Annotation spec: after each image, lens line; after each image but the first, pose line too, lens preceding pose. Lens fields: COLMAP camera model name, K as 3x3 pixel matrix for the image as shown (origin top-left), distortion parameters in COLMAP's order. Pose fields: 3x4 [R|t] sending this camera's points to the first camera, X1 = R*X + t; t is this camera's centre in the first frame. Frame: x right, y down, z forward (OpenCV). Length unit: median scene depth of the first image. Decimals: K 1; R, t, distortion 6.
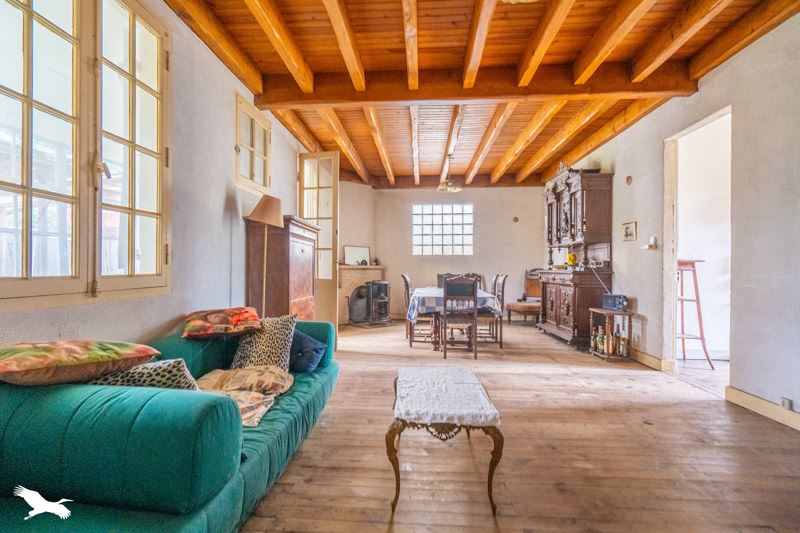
lens RADIAL K [[376.8, 0, 400.0], [0, 376.8, 266.5], [0, 0, 1]] dist [-0.004187, -0.000528]
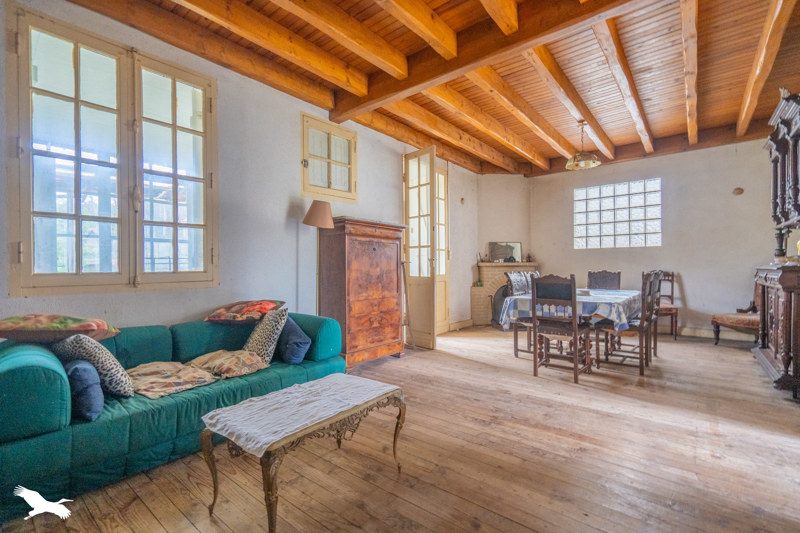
lens RADIAL K [[366.5, 0, 400.0], [0, 366.5, 266.5], [0, 0, 1]] dist [-0.003235, -0.000011]
pose [[0.812020, -0.010068, -0.583542, 0.318126], [0.012159, 0.999926, -0.000332, 0.005910], [0.583502, -0.006826, 0.812083, 0.179676]]
